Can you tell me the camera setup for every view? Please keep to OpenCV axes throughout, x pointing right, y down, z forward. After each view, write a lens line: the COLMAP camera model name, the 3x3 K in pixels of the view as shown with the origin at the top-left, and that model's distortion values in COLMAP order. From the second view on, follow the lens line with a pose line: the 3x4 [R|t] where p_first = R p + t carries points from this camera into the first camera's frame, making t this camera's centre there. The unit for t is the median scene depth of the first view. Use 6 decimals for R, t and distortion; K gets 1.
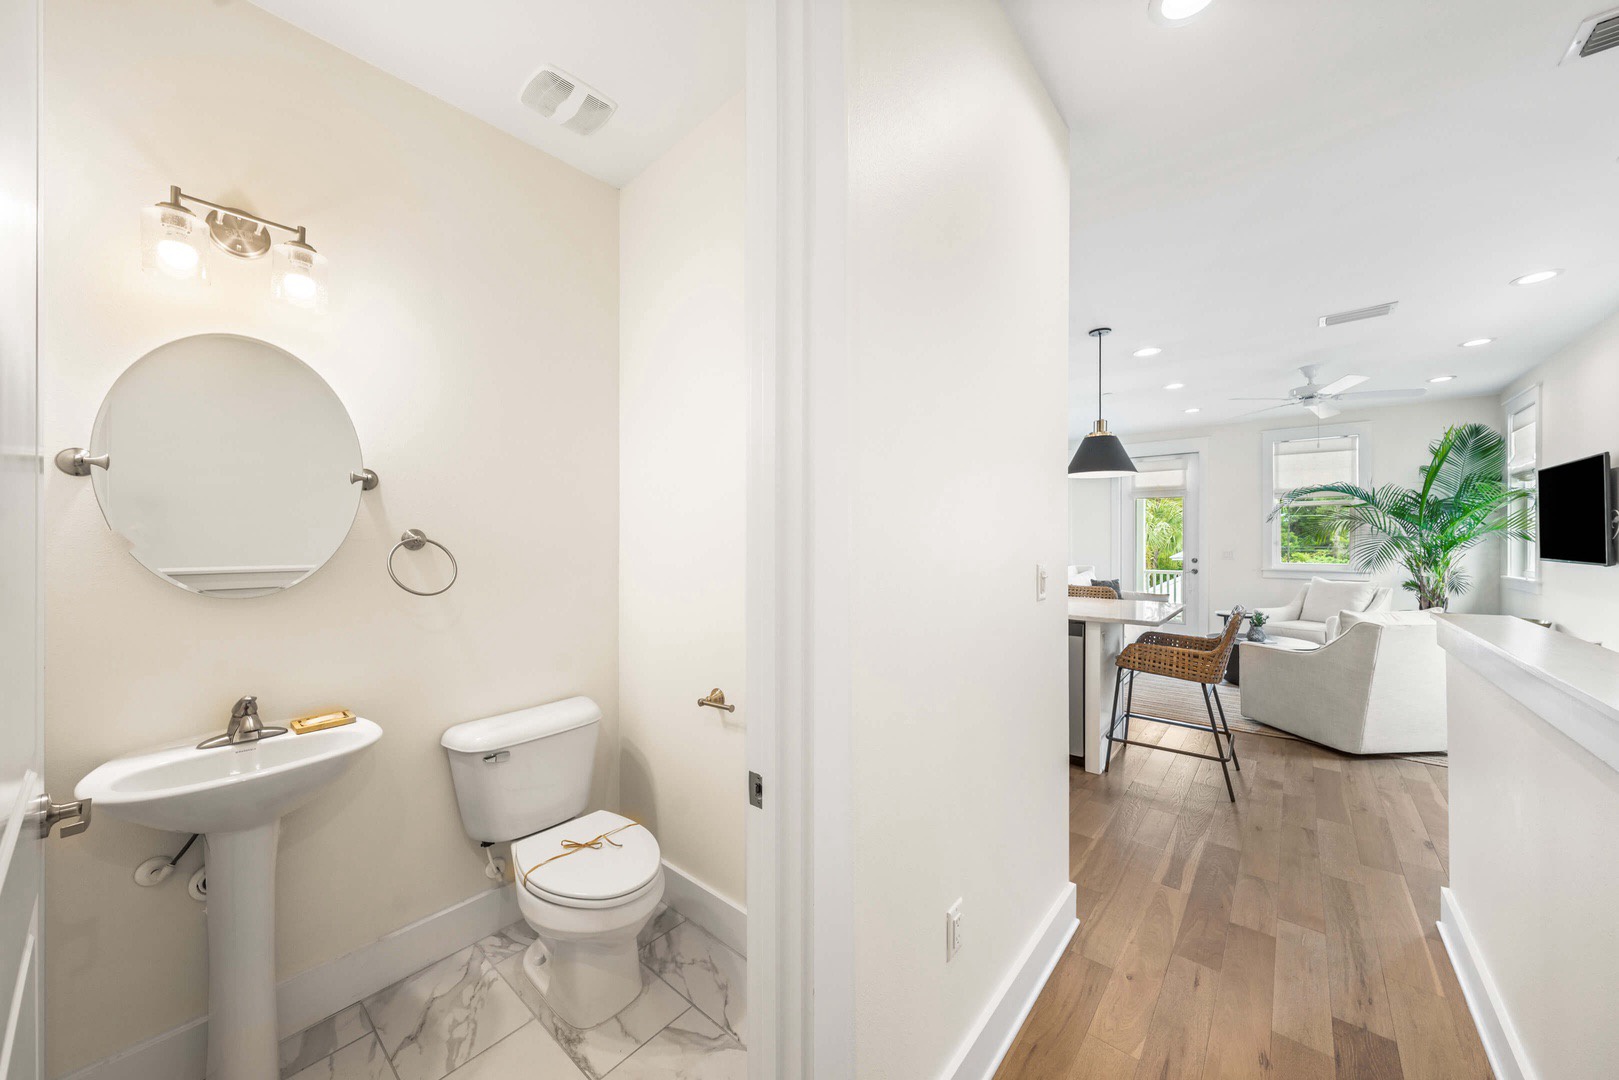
lens RADIAL K [[578.1, 0, 809.5], [0, 578.1, 540.0], [0, 0, 1]] dist [0.000759, -0.000002]
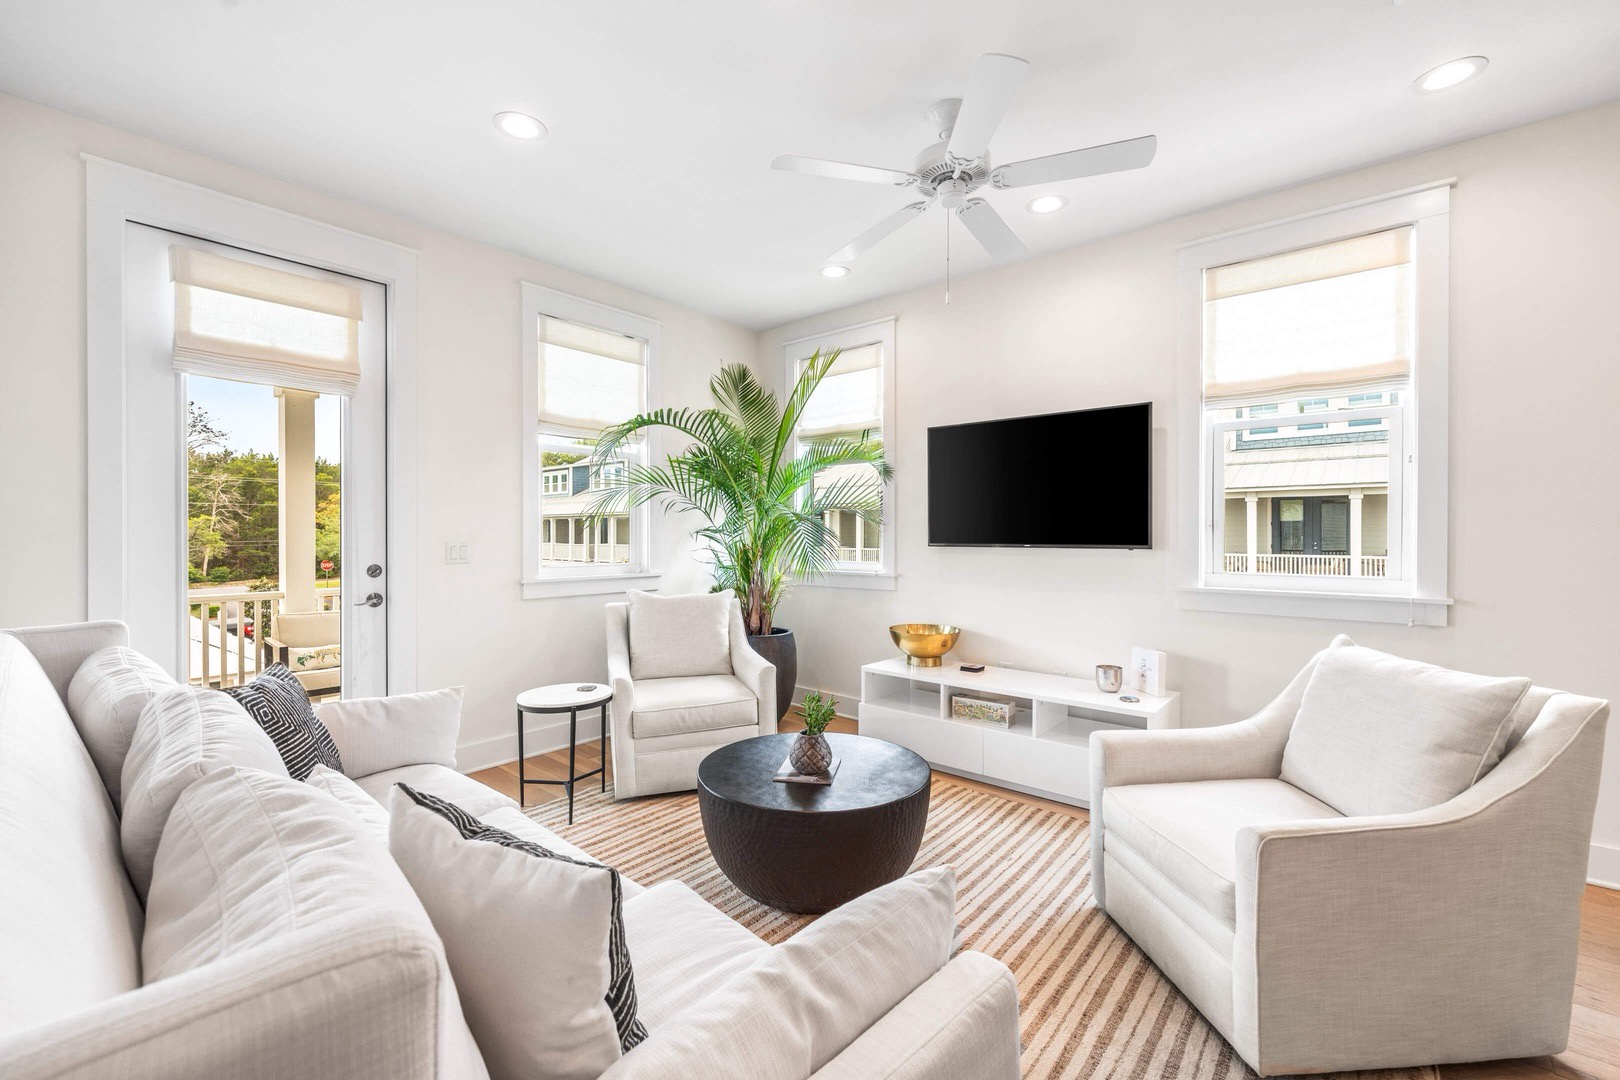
lens RADIAL K [[673.6, 0, 814.0], [0, 673.6, 536.1], [0, 0, 1]] dist [-0.000595, -0.000122]
pose [[0.009547, -0.000170, 0.999954, 0.297539], [0.000501, 1.000000, 0.000166, 0.017052], [-0.999954, 0.000500, 0.009547, 0.905952]]
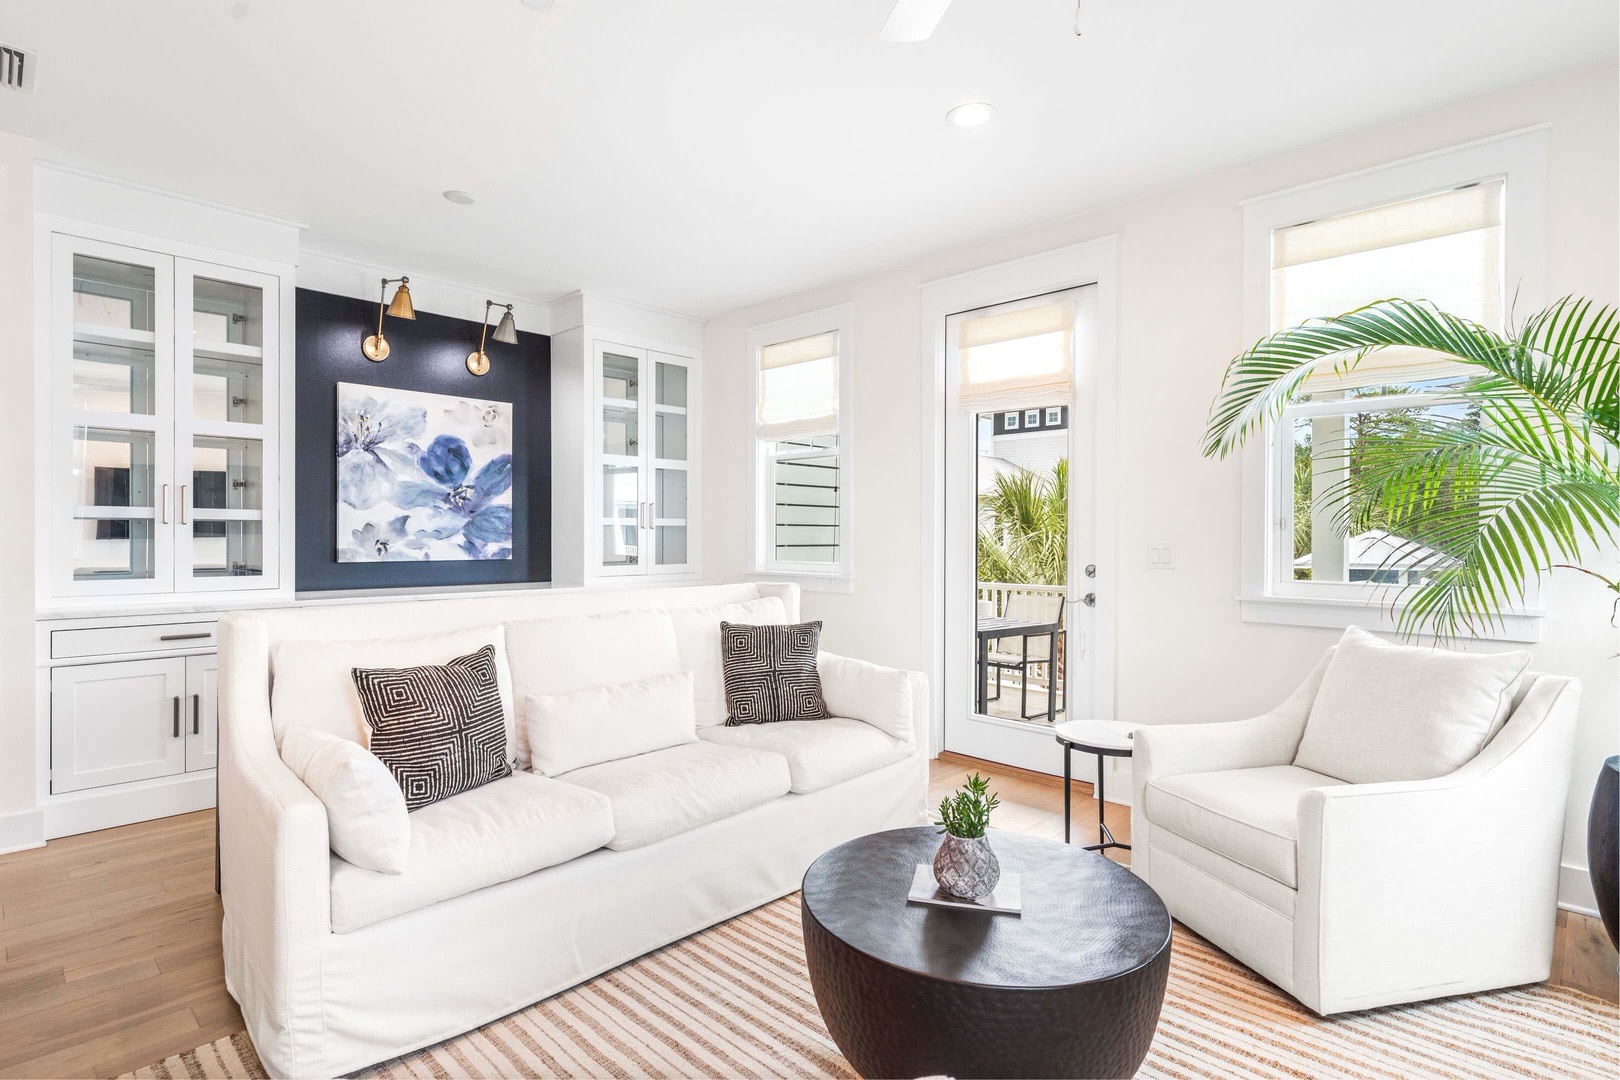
lens RADIAL K [[820.9, 0, 809.2], [0, 820.9, 537.2], [0, 0, 1]] dist [0.002970, 0.000341]
pose [[0.997231, 0.006194, -0.074107, 0.664574], [-0.005921, 0.999975, 0.003898, 0.016484], [0.074129, -0.003449, 0.997243, 0.576595]]
